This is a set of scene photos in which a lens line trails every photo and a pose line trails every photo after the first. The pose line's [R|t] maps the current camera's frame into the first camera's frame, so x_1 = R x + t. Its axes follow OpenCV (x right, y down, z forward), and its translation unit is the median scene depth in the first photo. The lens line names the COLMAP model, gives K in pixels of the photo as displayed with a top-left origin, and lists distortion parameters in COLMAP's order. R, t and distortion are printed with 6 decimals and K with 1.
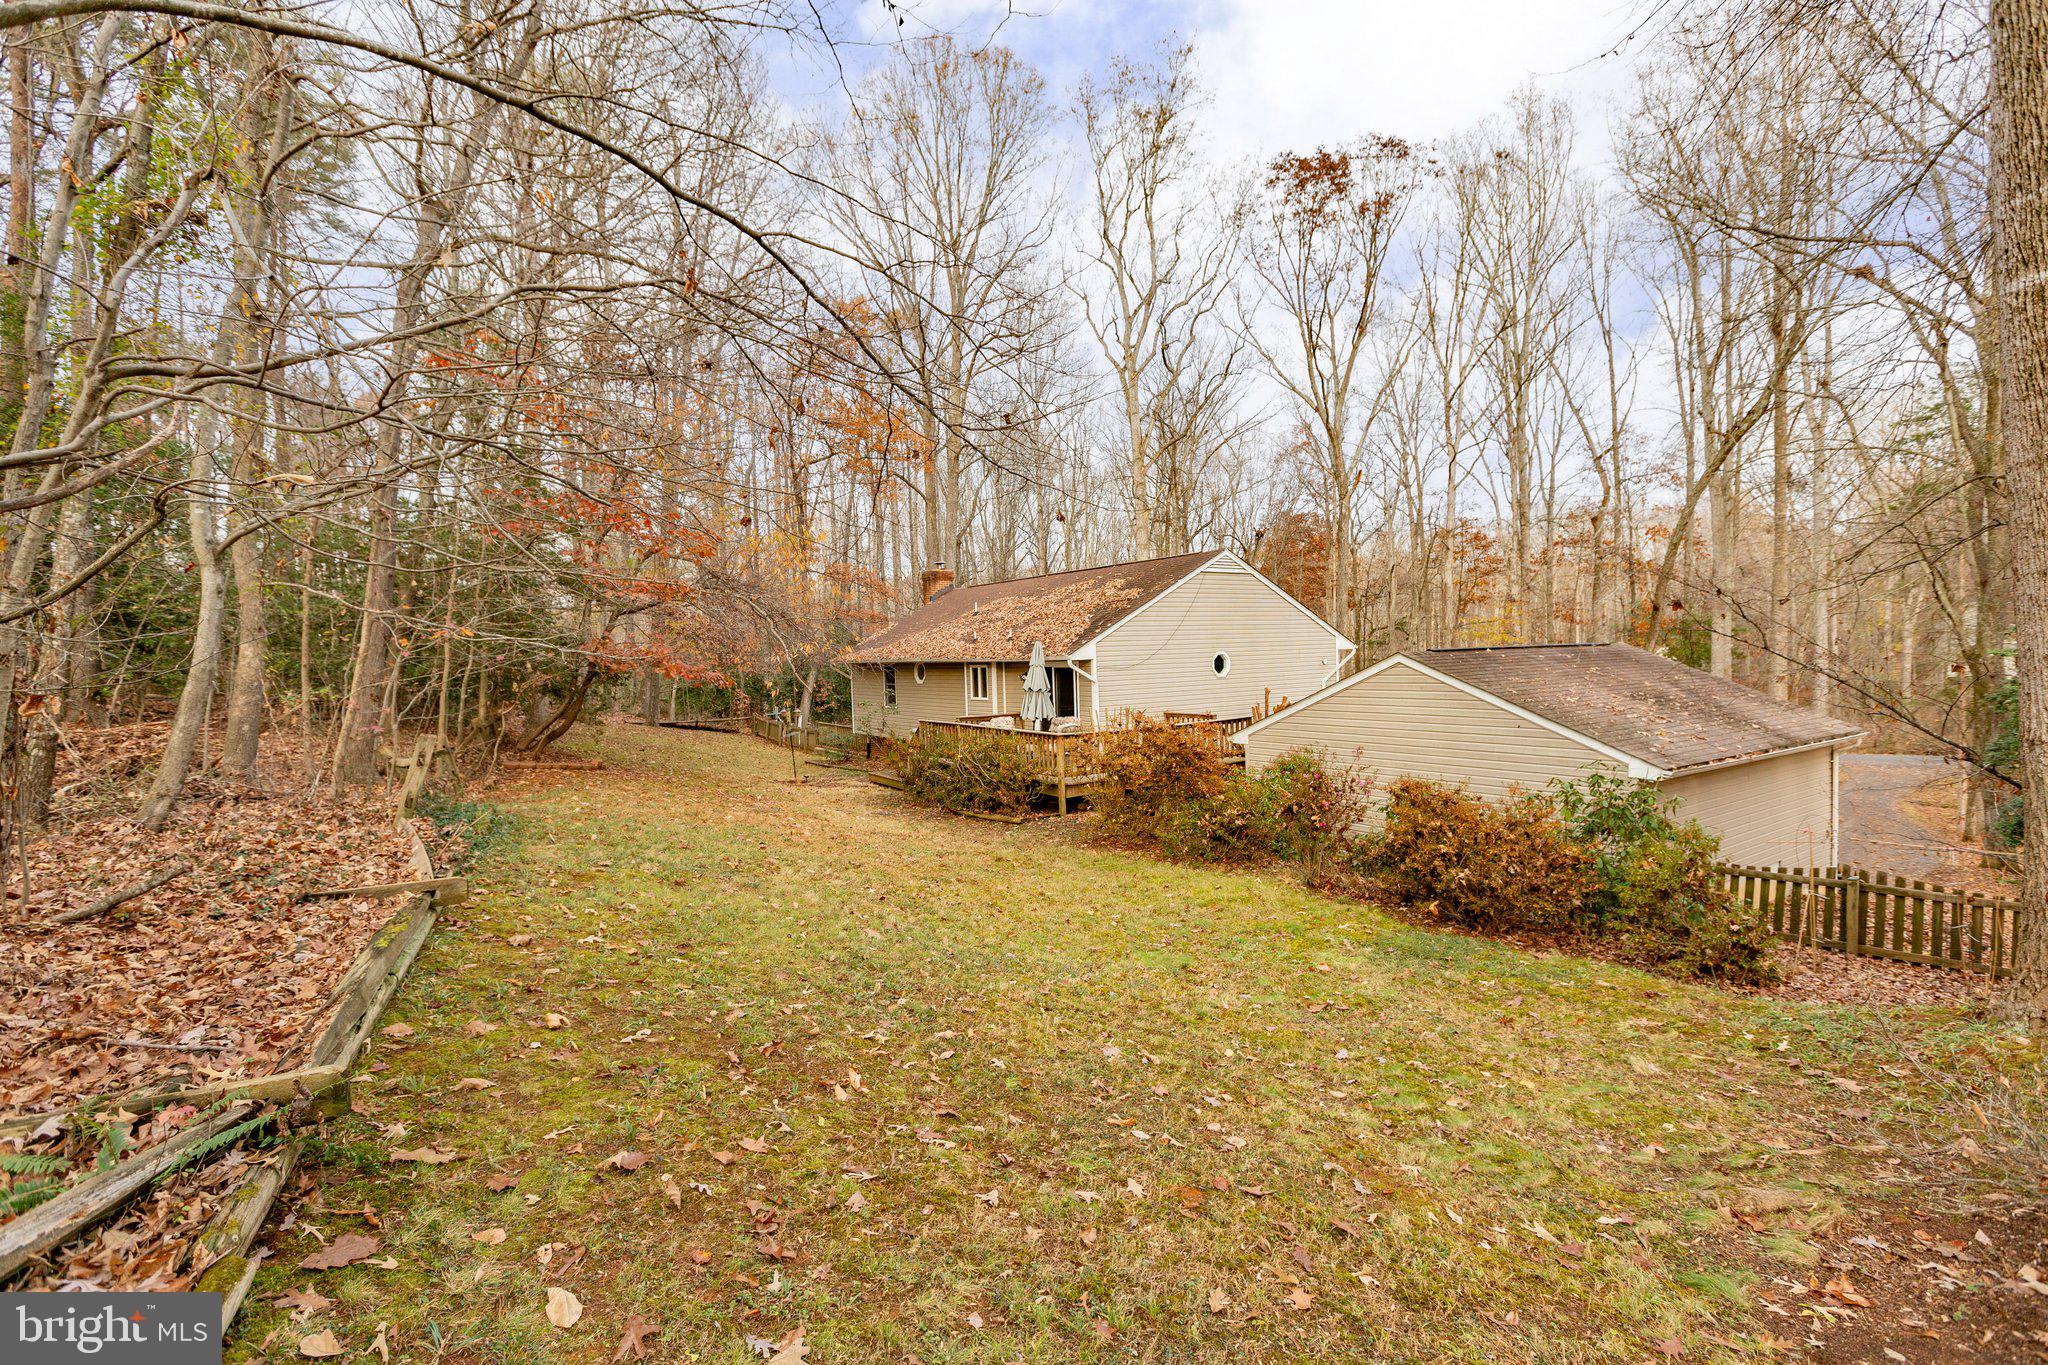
lens RADIAL K [[919.6, 0, 1024.0], [0, 919.6, 682.5], [0, 0, 1]] dist [-0.002725, -0.000251]
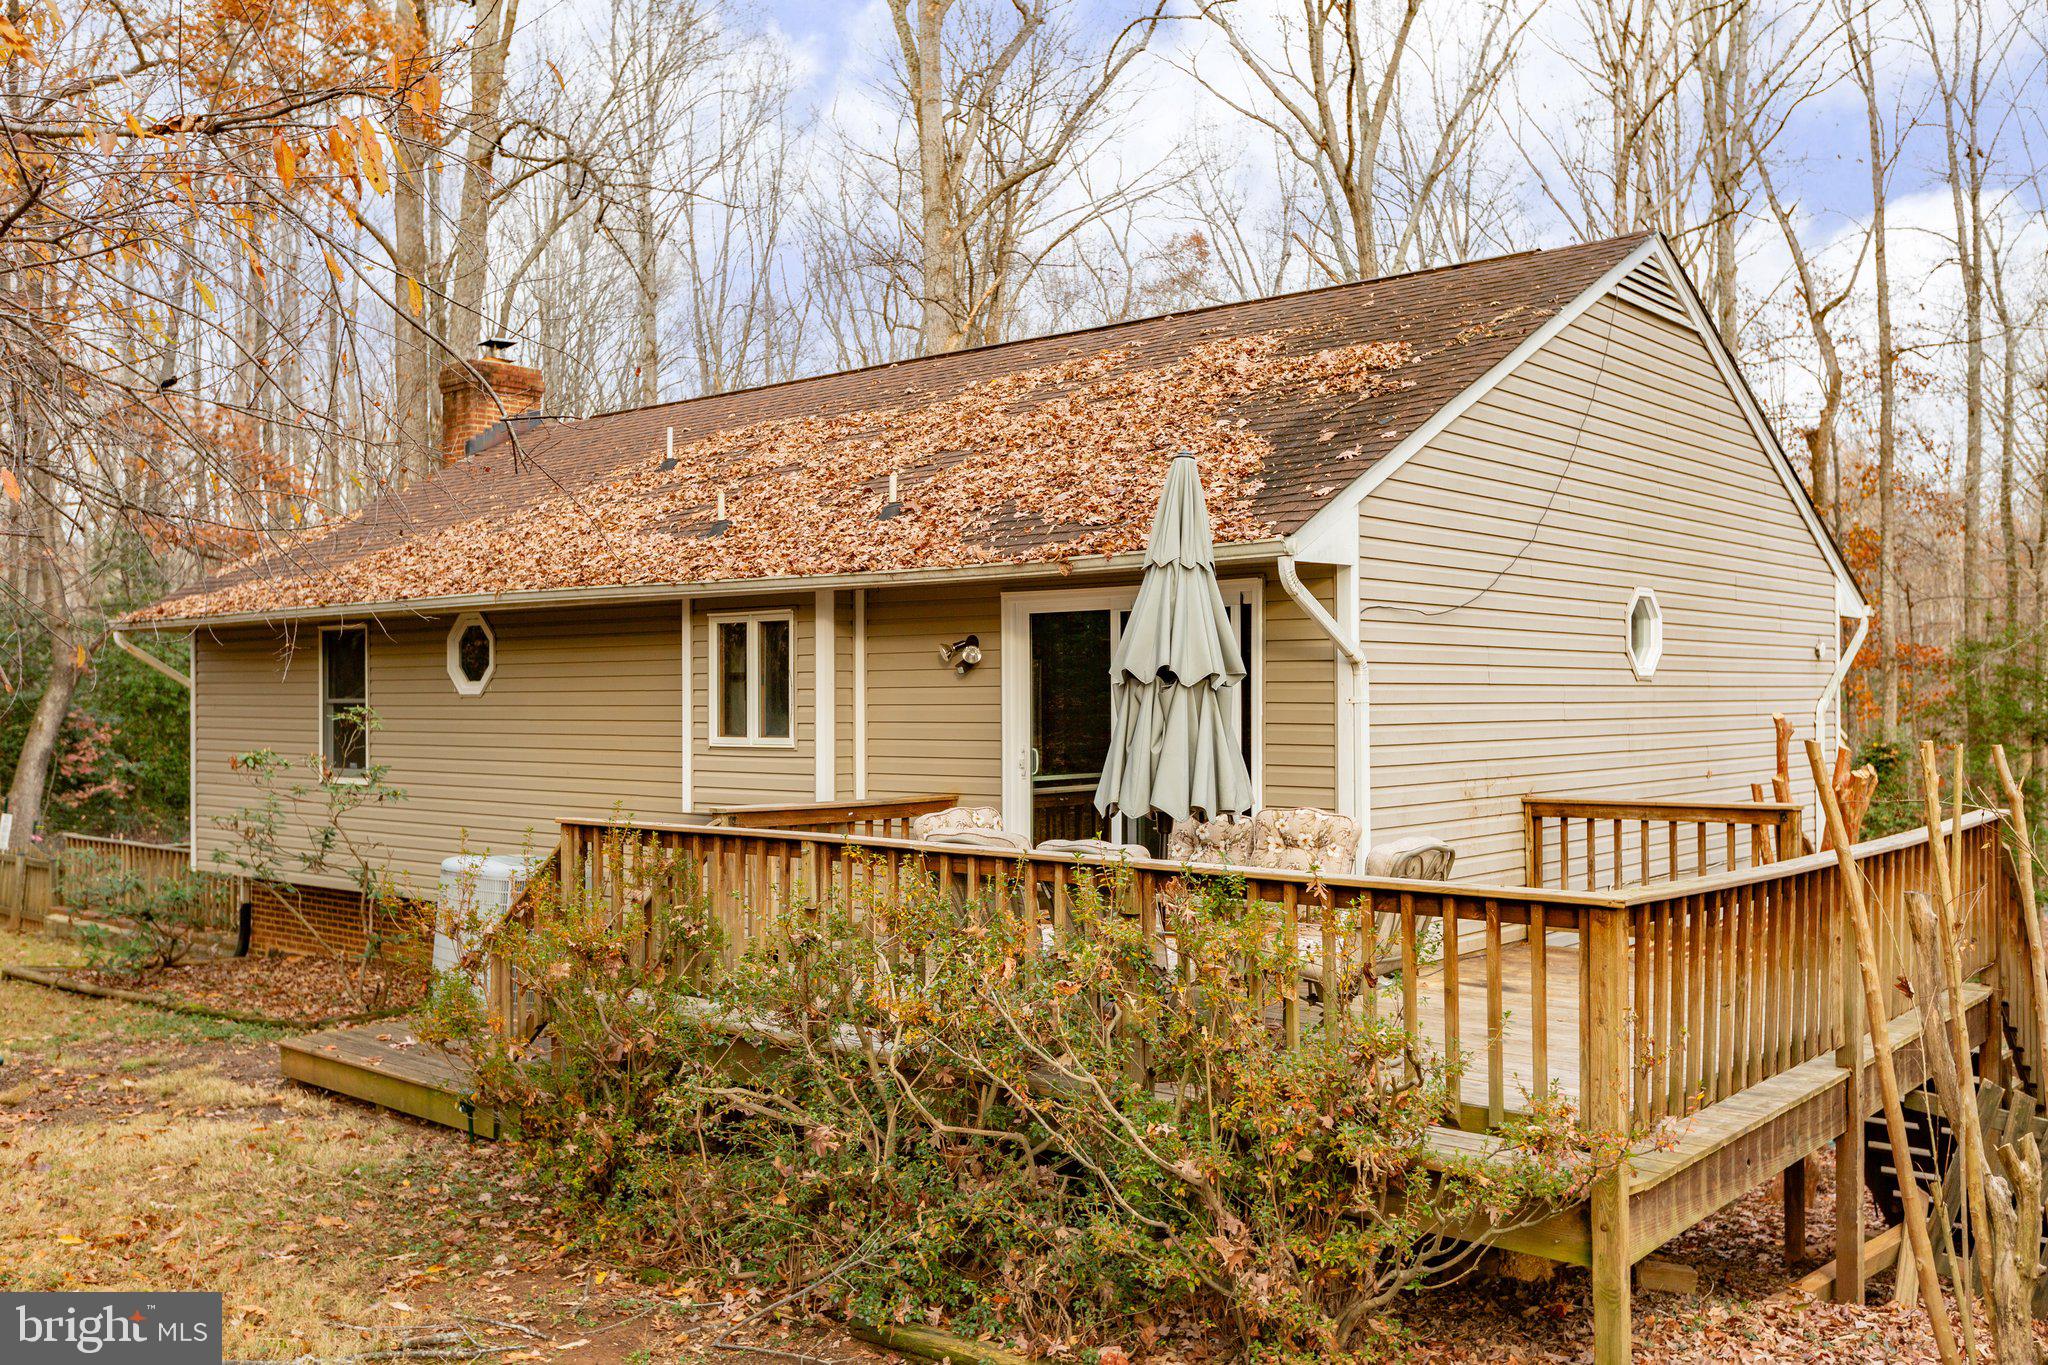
lens RADIAL K [[1793.0, 0, 1024.0], [0, 1793.0, 682.5], [0, 0, 1]] dist [0.009628, -0.008495]
pose [[0.964575, 0.028945, 0.262218, -0.089887], [-0.016860, 0.998694, -0.048223, 0.020031], [-0.263271, 0.042094, 0.963803, 0.413061]]
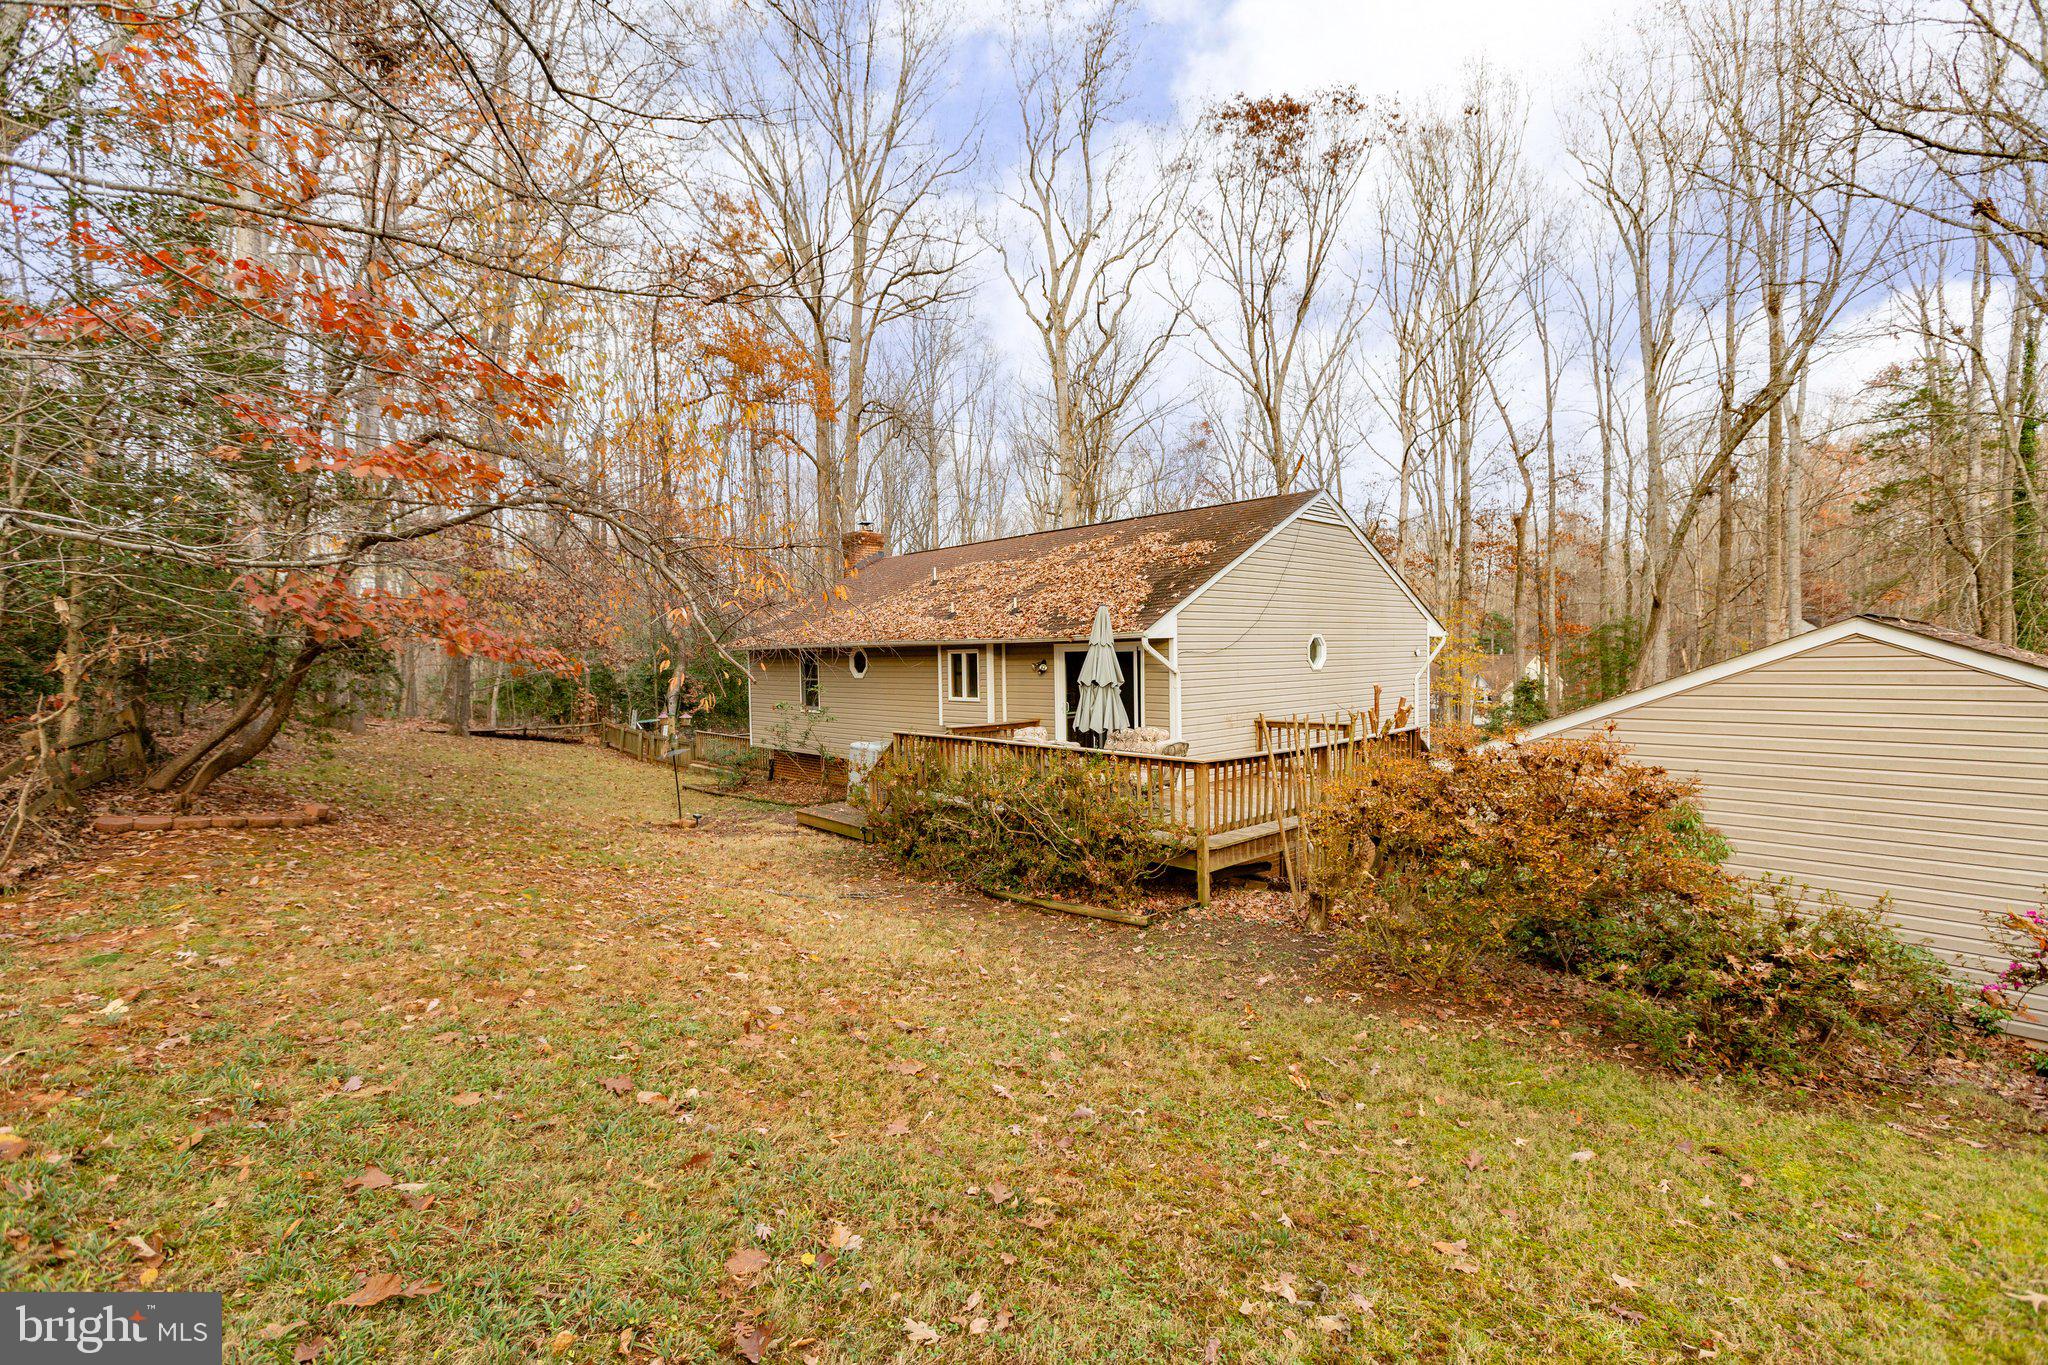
lens RADIAL K [[919.6, 0, 1024.0], [0, 919.6, 682.5], [0, 0, 1]] dist [-0.002725, -0.000251]
pose [[0.988591, 0.008609, 0.150376, -0.089767], [-0.007836, 0.999953, -0.005729, 0.007417], [-0.150418, 0.004485, 0.988612, 0.268676]]
